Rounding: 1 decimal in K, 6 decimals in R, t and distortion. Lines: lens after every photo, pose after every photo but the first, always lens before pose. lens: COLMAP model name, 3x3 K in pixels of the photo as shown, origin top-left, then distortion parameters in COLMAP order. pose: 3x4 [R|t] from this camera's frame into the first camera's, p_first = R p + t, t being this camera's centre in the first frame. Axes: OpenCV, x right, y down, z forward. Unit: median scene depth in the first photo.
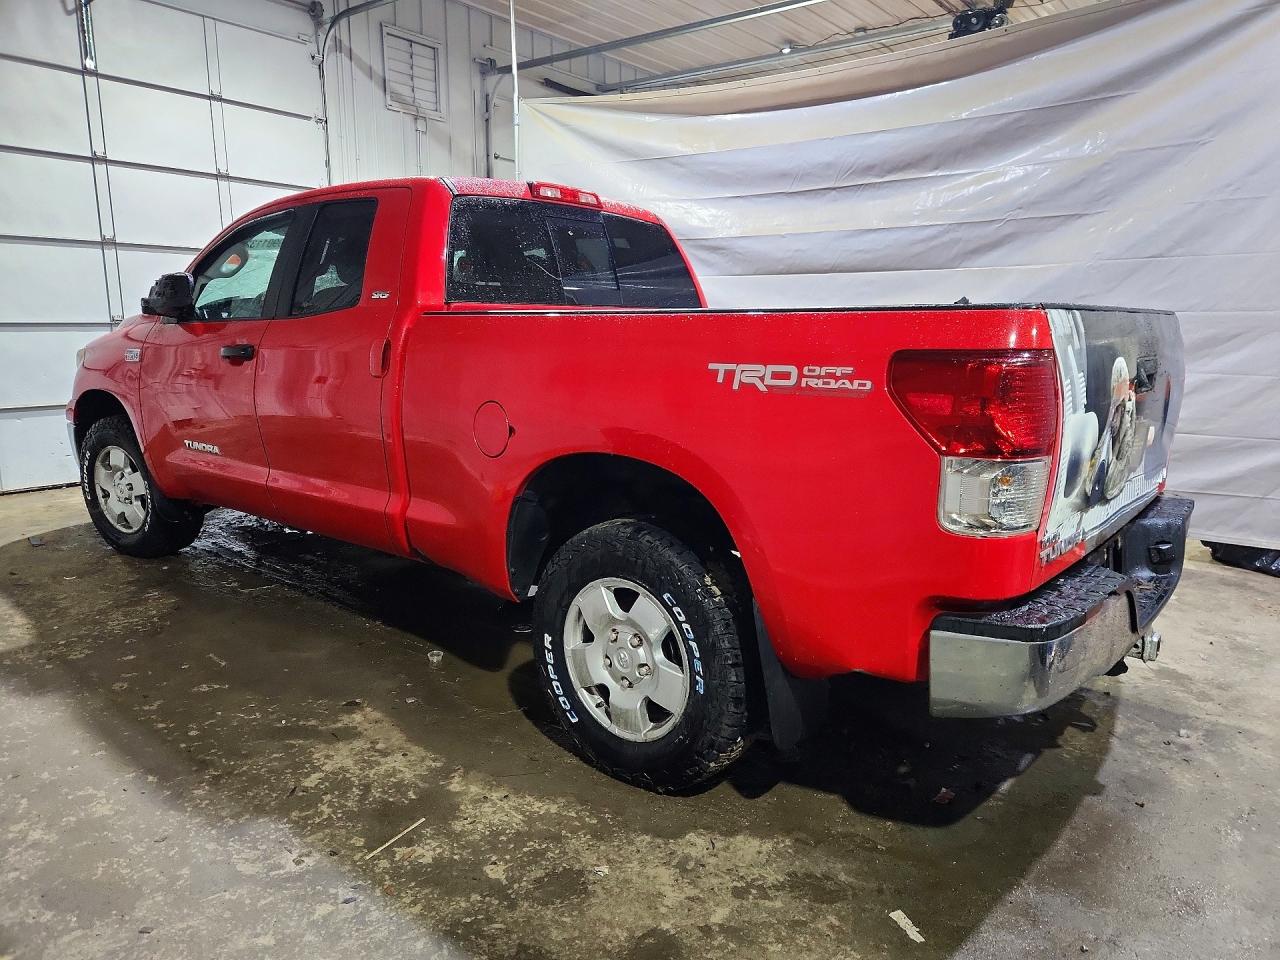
lens RADIAL K [[855.4, 0, 623.0], [0, 855.4, 481.0], [0, 0, 1]] dist [0.061230, -0.050447]
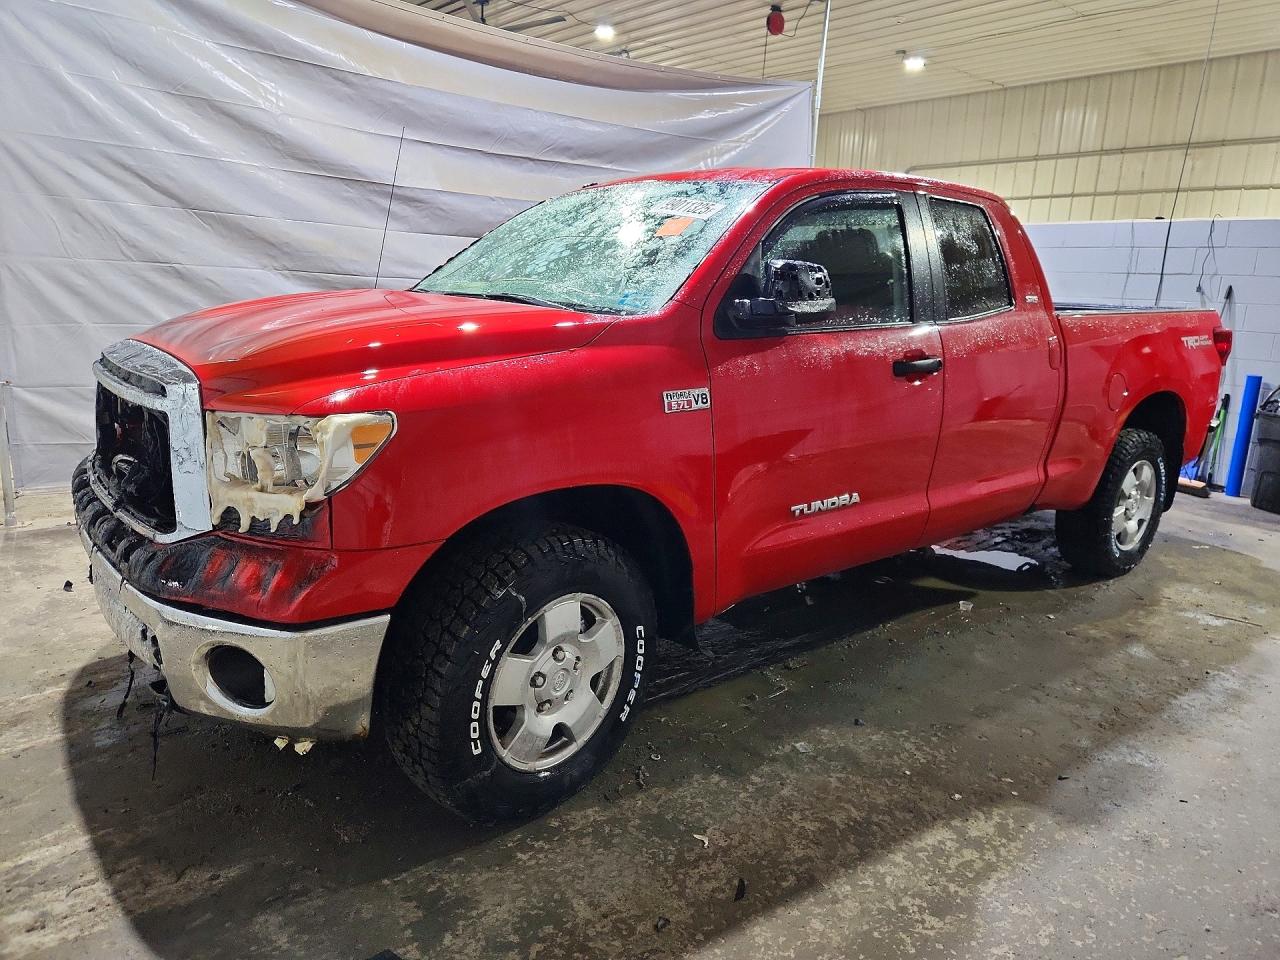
lens RADIAL K [[910.8, 0, 640.0], [0, 910.8, 480.0], [0, 0, 1]] dist [0.049467, -0.064075]
pose [[0.161561, -0.215002, 0.963157, -0.895902], [0.147477, 0.970280, 0.191854, -0.162747], [-0.975781, 0.111047, 0.188467, 0.730929]]
